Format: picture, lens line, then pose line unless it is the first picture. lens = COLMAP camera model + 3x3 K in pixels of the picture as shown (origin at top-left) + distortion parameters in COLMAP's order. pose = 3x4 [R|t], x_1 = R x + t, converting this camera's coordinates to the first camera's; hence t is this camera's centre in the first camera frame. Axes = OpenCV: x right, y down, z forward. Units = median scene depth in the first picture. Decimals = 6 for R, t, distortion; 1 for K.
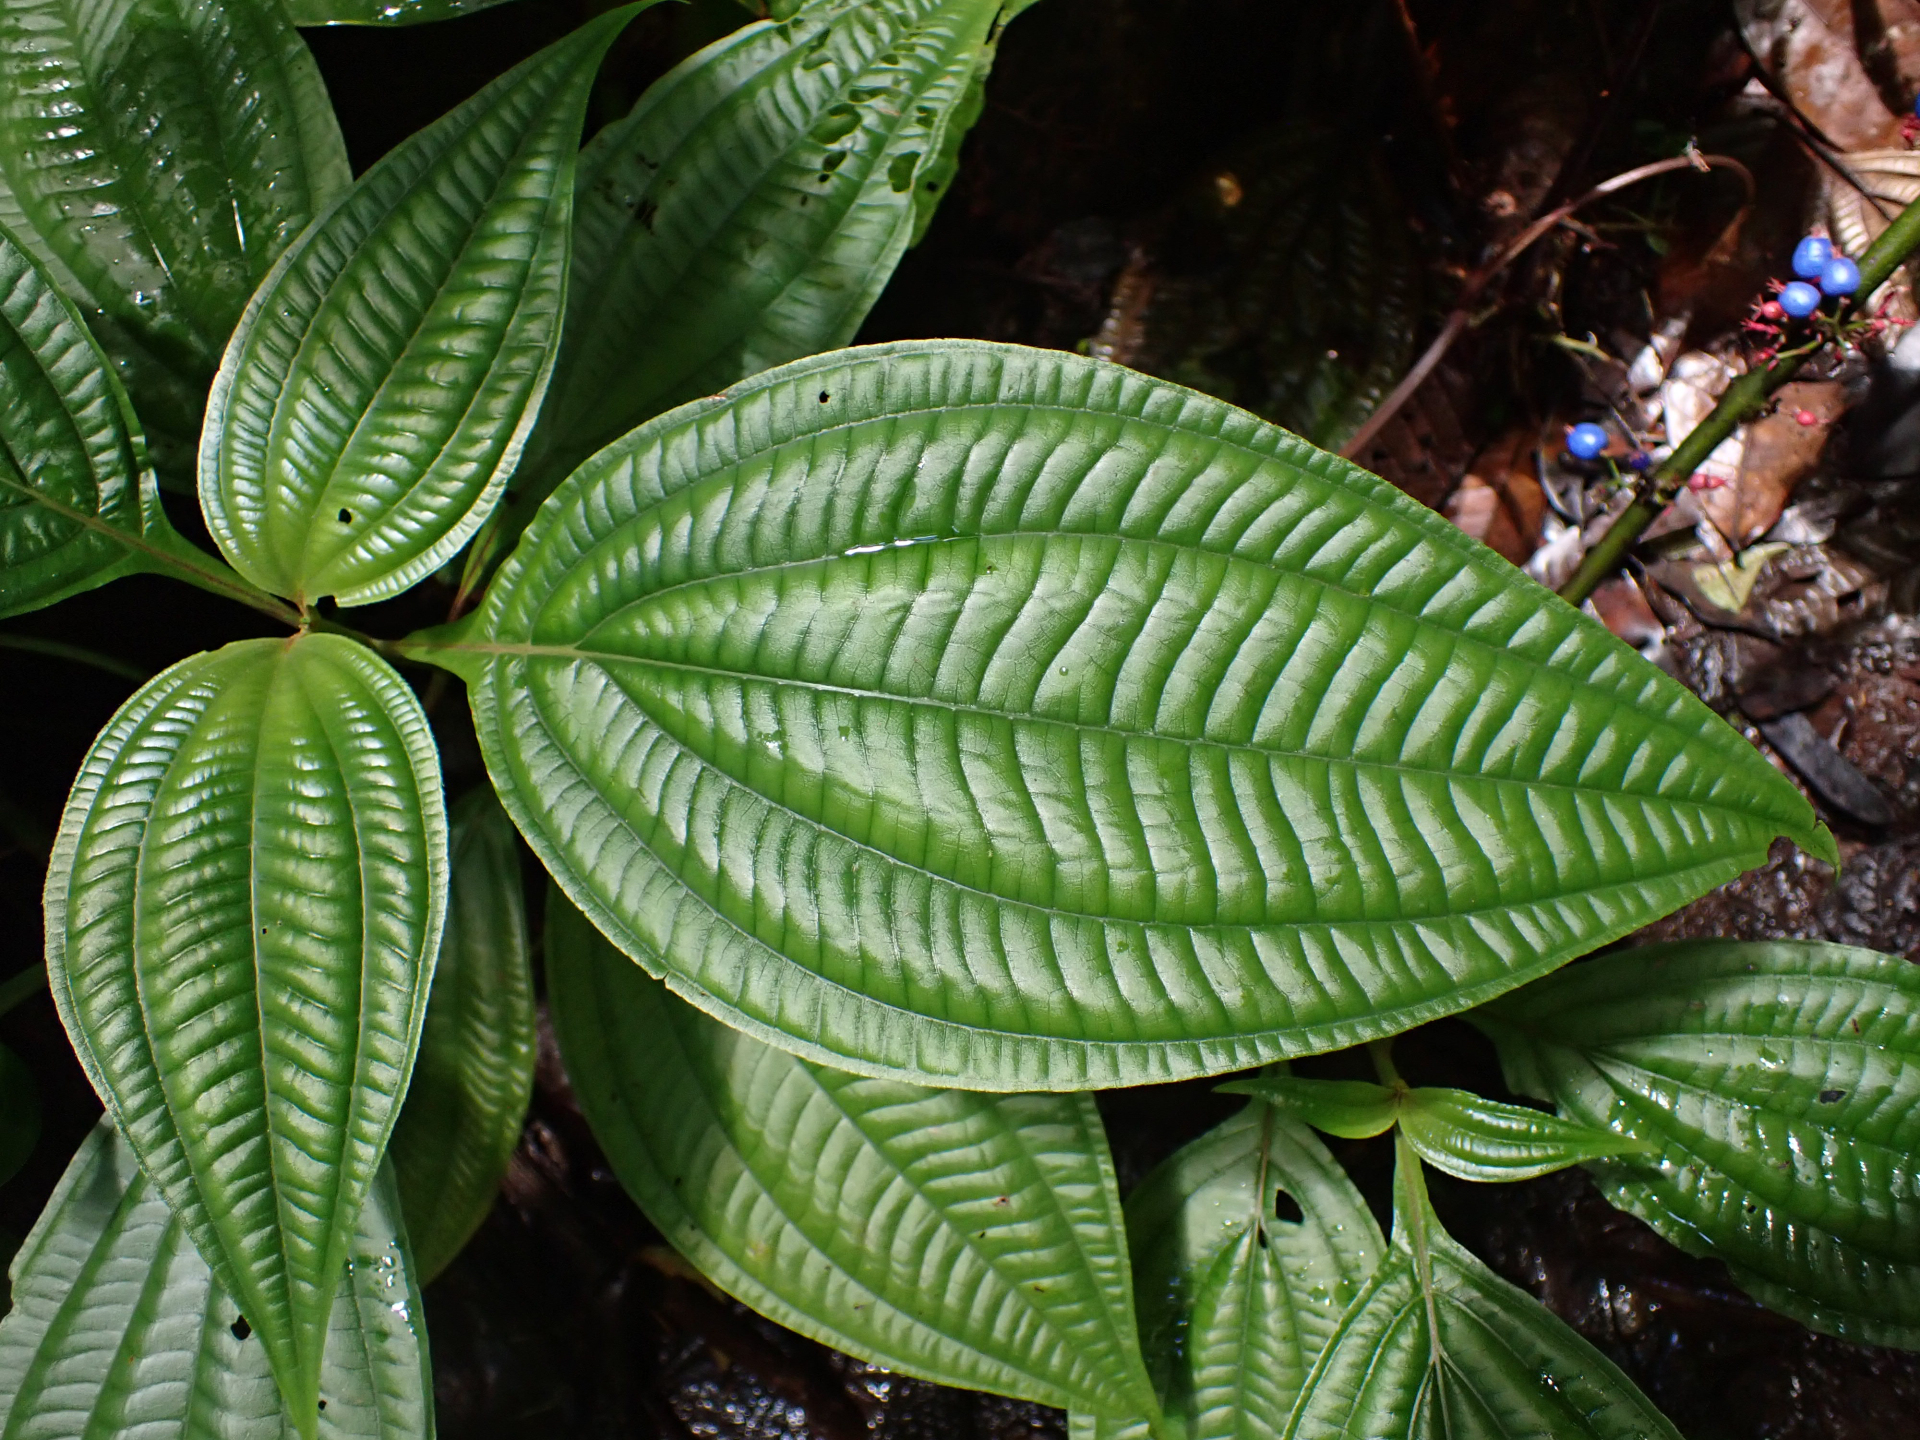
lens RADIAL K [[1718.1, 0, 960.0], [0, 1718.1, 720.0], [0, 0, 1]] dist [-0.025359, -0.013664]
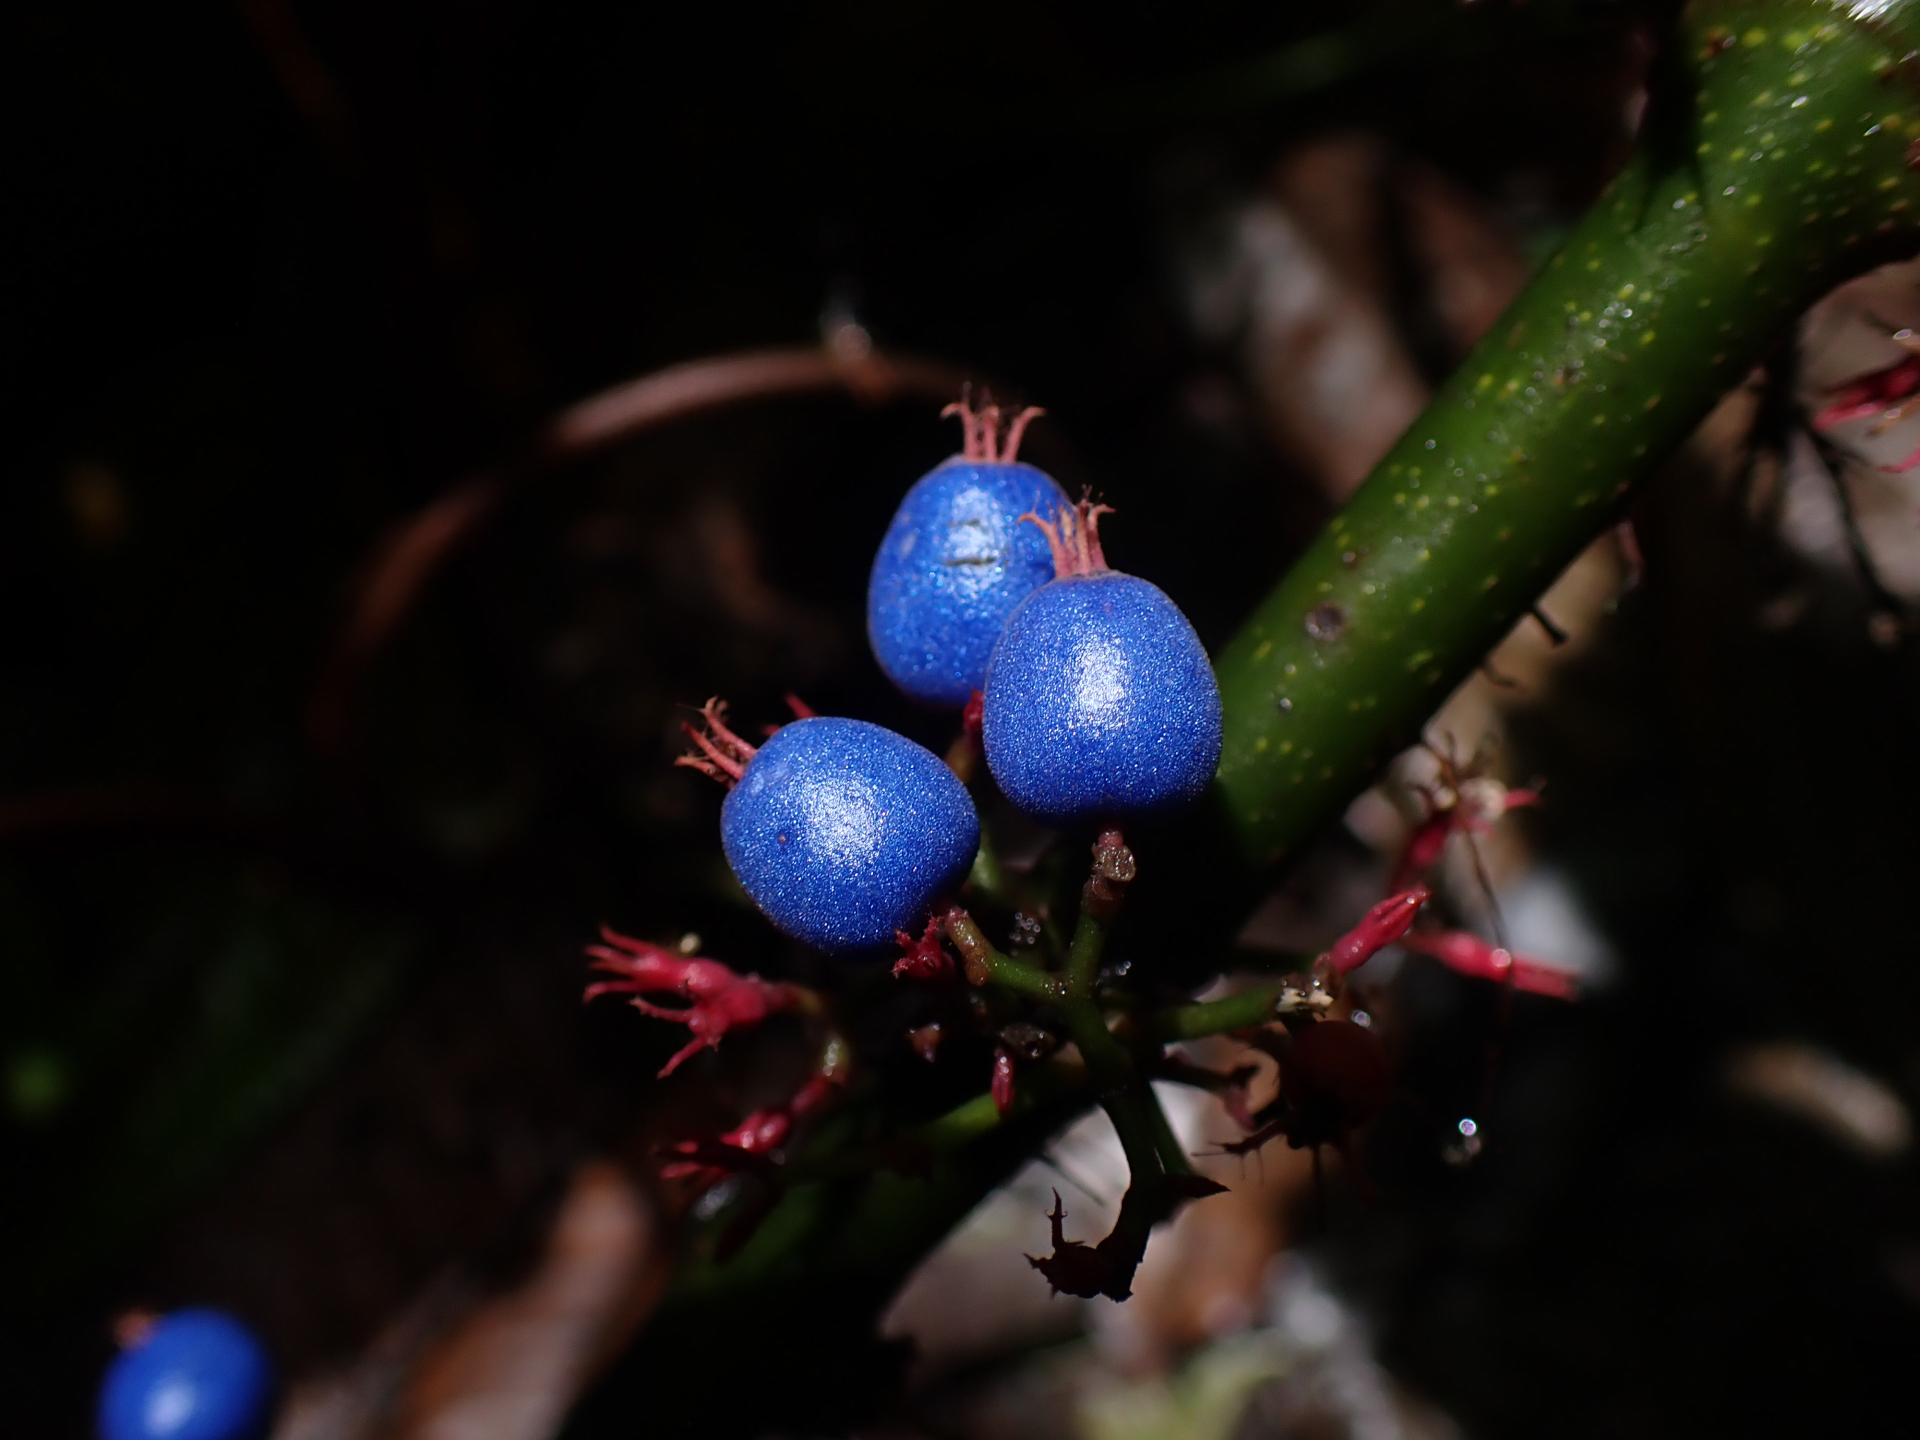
lens RADIAL K [[1718.1, 0, 960.0], [0, 1718.1, 720.0], [0, 0, 1]] dist [-0.025359, -0.013664]
pose [[0.980654, 0.069680, 0.182927, 0.710058], [-0.018641, 0.963495, -0.267075, -0.323816], [-0.194859, 0.258498, 0.946155, 1.277674]]
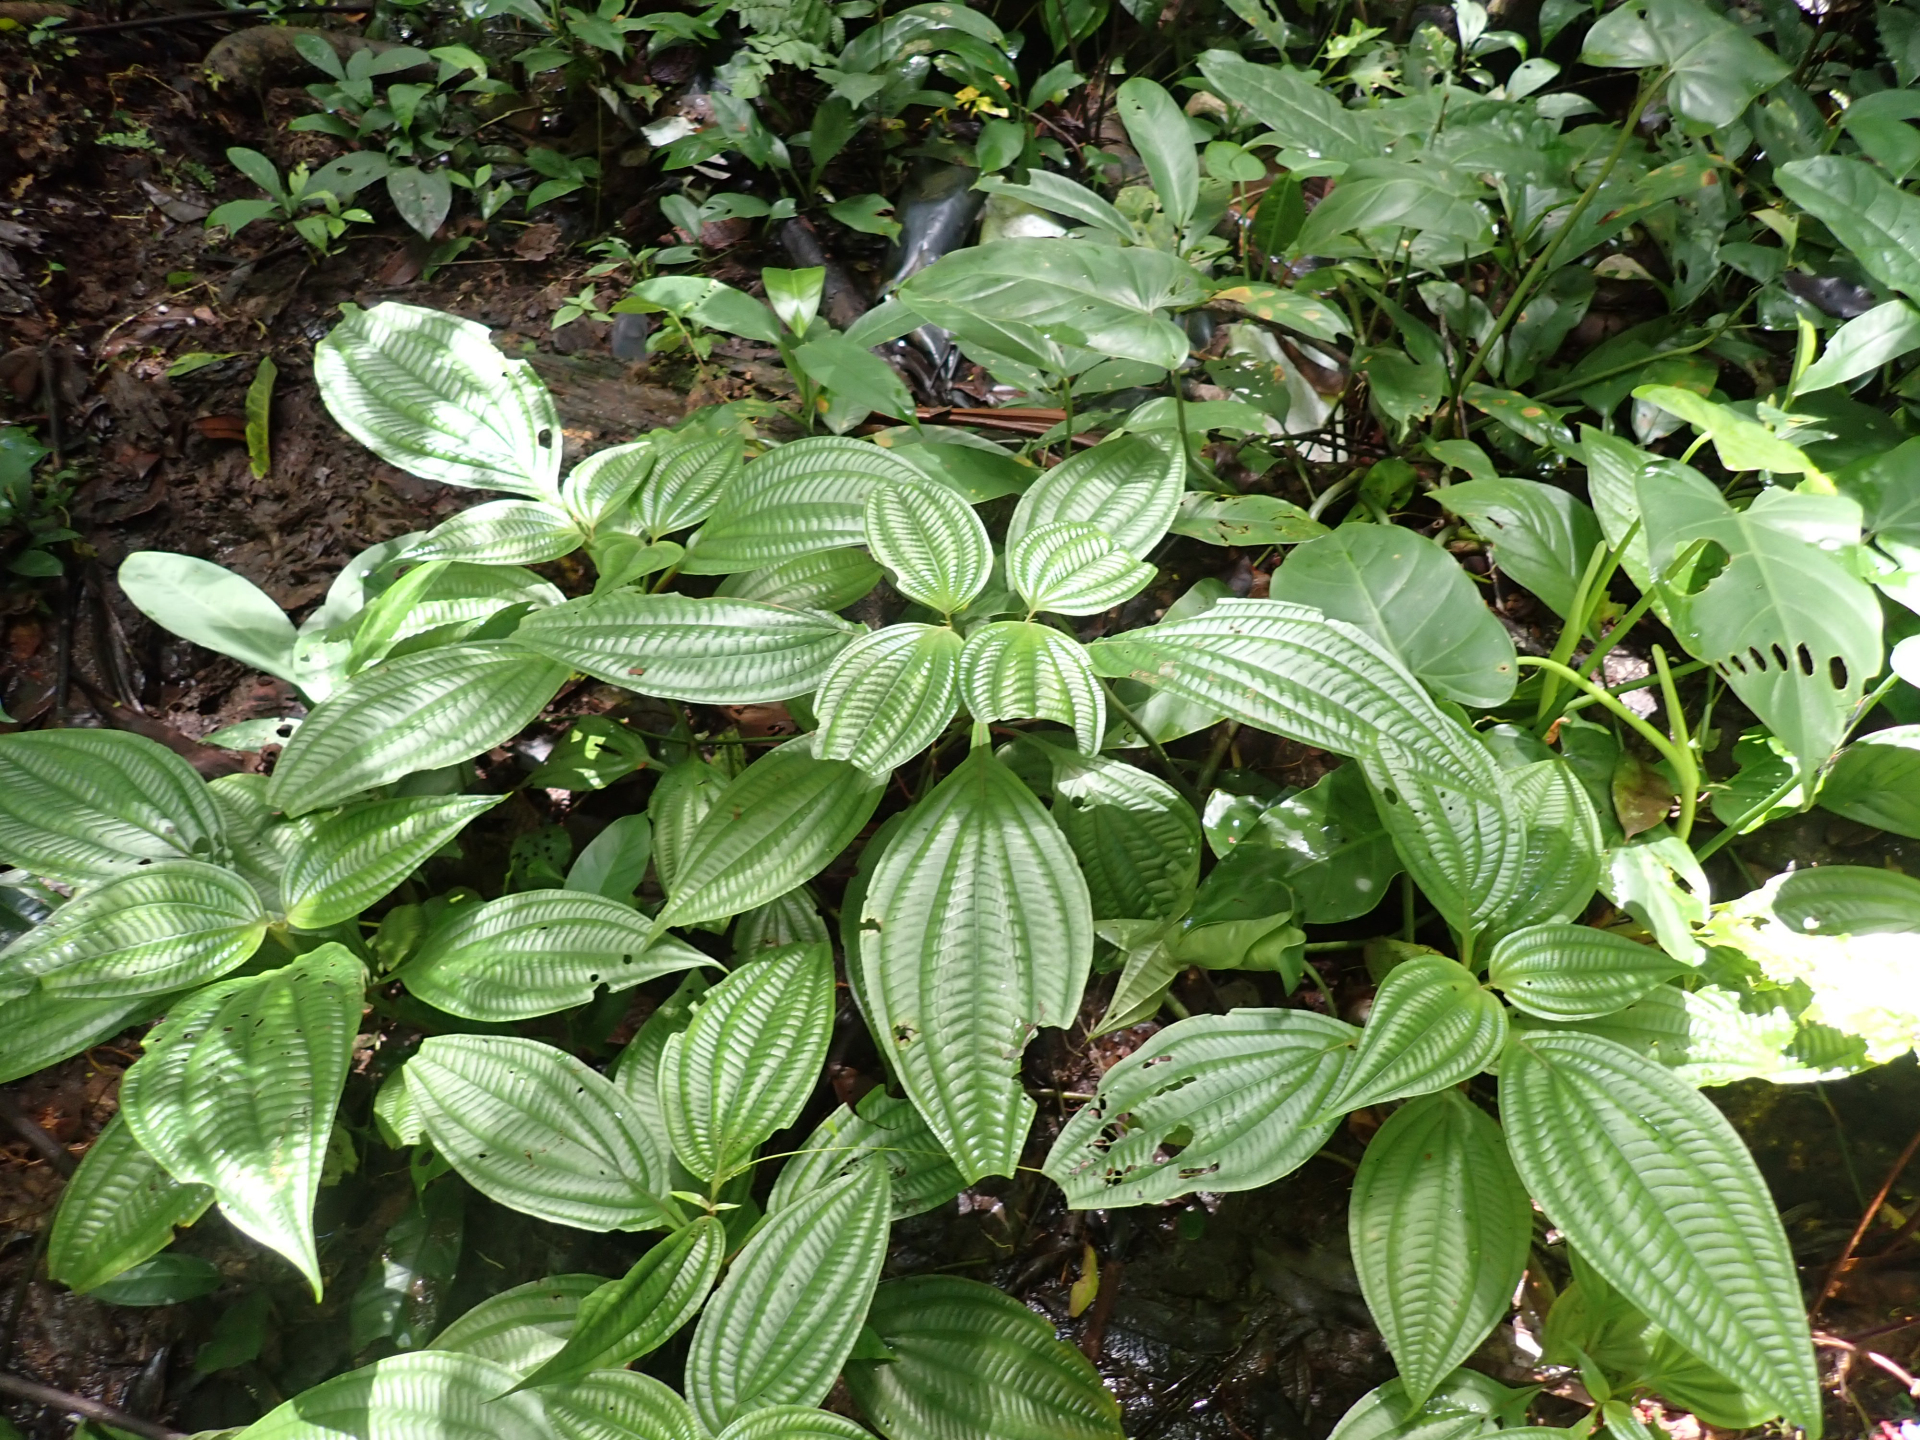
lens RADIAL K [[1441.3, 0, 955.2], [0, 1441.3, 718.1], [0, 0, 1]] dist [0.012066, -0.006005]
pose [[0.525294, 0.767856, -0.366692, -0.315045], [-0.850726, 0.483133, -0.206998, 1.181301], [0.018216, 0.420689, 0.907022, -1.821057]]
